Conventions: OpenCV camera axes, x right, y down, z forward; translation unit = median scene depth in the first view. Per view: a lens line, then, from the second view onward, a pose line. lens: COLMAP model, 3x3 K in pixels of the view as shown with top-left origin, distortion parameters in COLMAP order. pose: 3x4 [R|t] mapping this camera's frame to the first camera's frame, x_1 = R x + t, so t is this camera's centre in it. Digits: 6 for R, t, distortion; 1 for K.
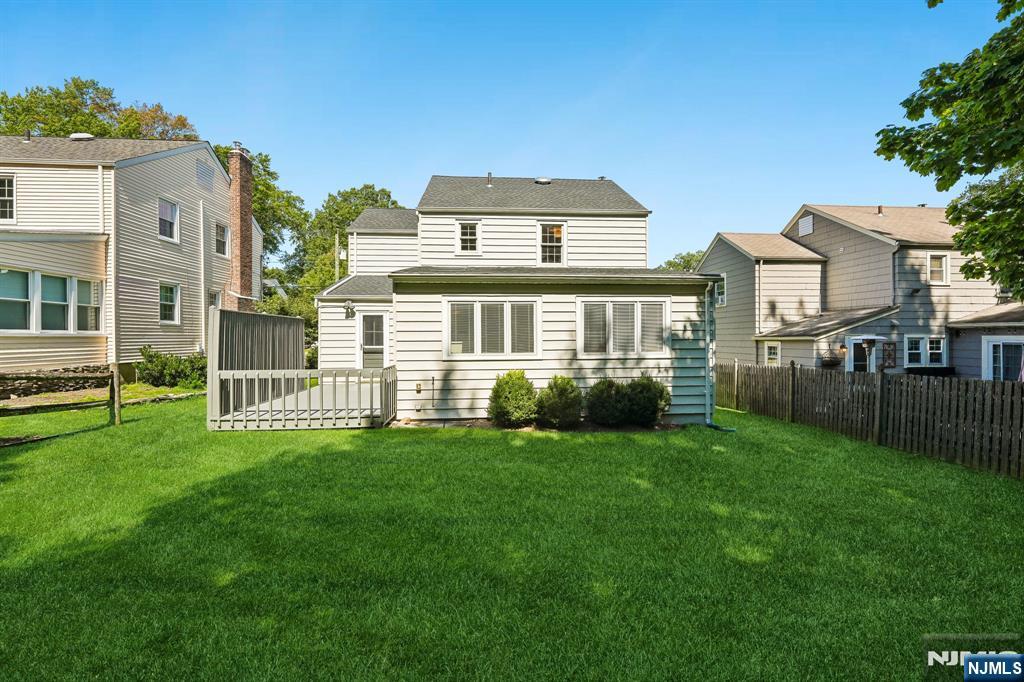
lens RADIAL K [[417.8, 0, 517.3], [0, 417.8, 340.9], [0, 0, 1]] dist [-0.001643, 0.000155]
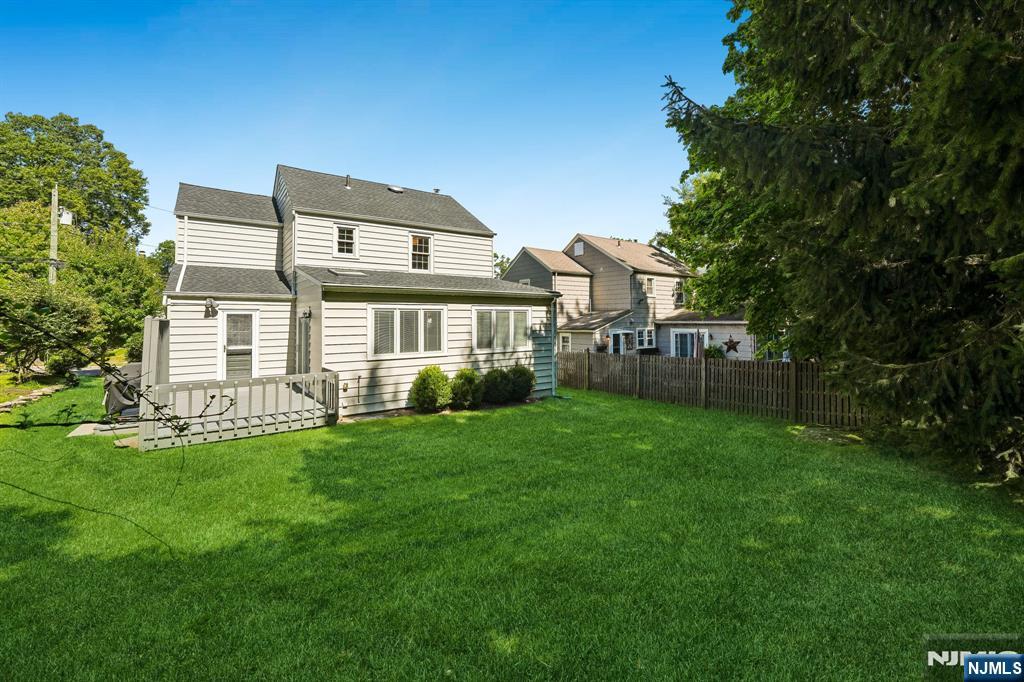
lens RADIAL K [[417.8, 0, 526.8], [0, 417.8, 315.1], [0, 0, 1]] dist [-0.001643, 0.000155]
pose [[0.850403, 0.007634, 0.526077, -0.288968], [0.005693, 0.999703, -0.023709, -0.033399], [-0.526102, 0.023157, 0.850106, -0.138169]]
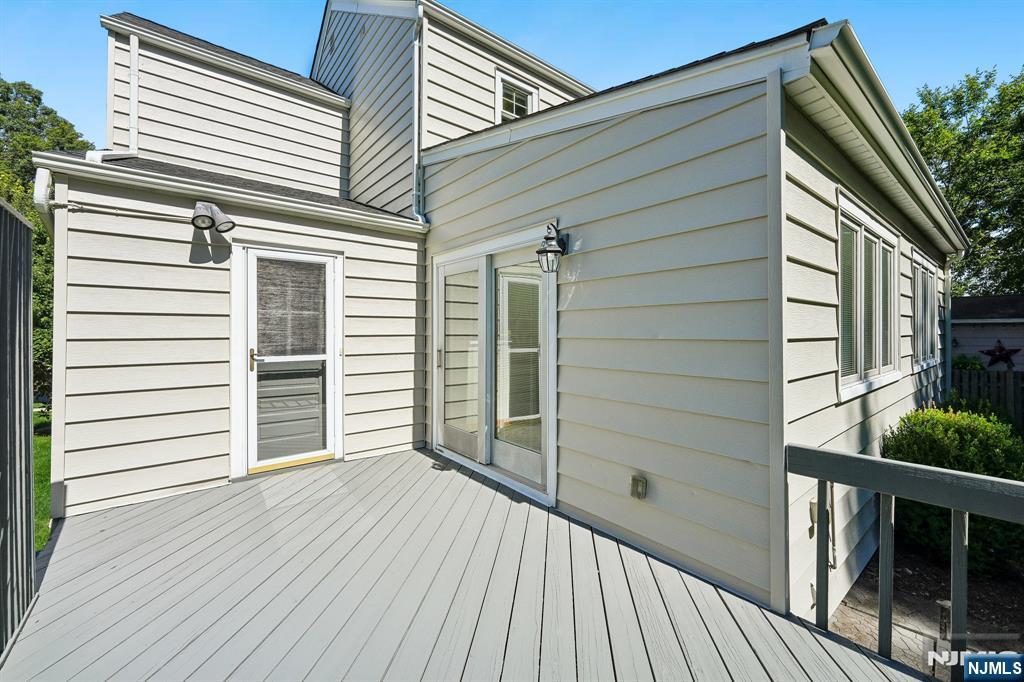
lens RADIAL K [[417.8, 0, 533.4], [0, 417.8, 335.8], [0, 0, 1]] dist [-0.001643, 0.000155]
pose [[0.821372, -0.001037, 0.570392, -0.376042], [0.004387, 0.999980, -0.004499, -0.000892], [-0.570376, 0.006198, 0.821360, 0.620607]]
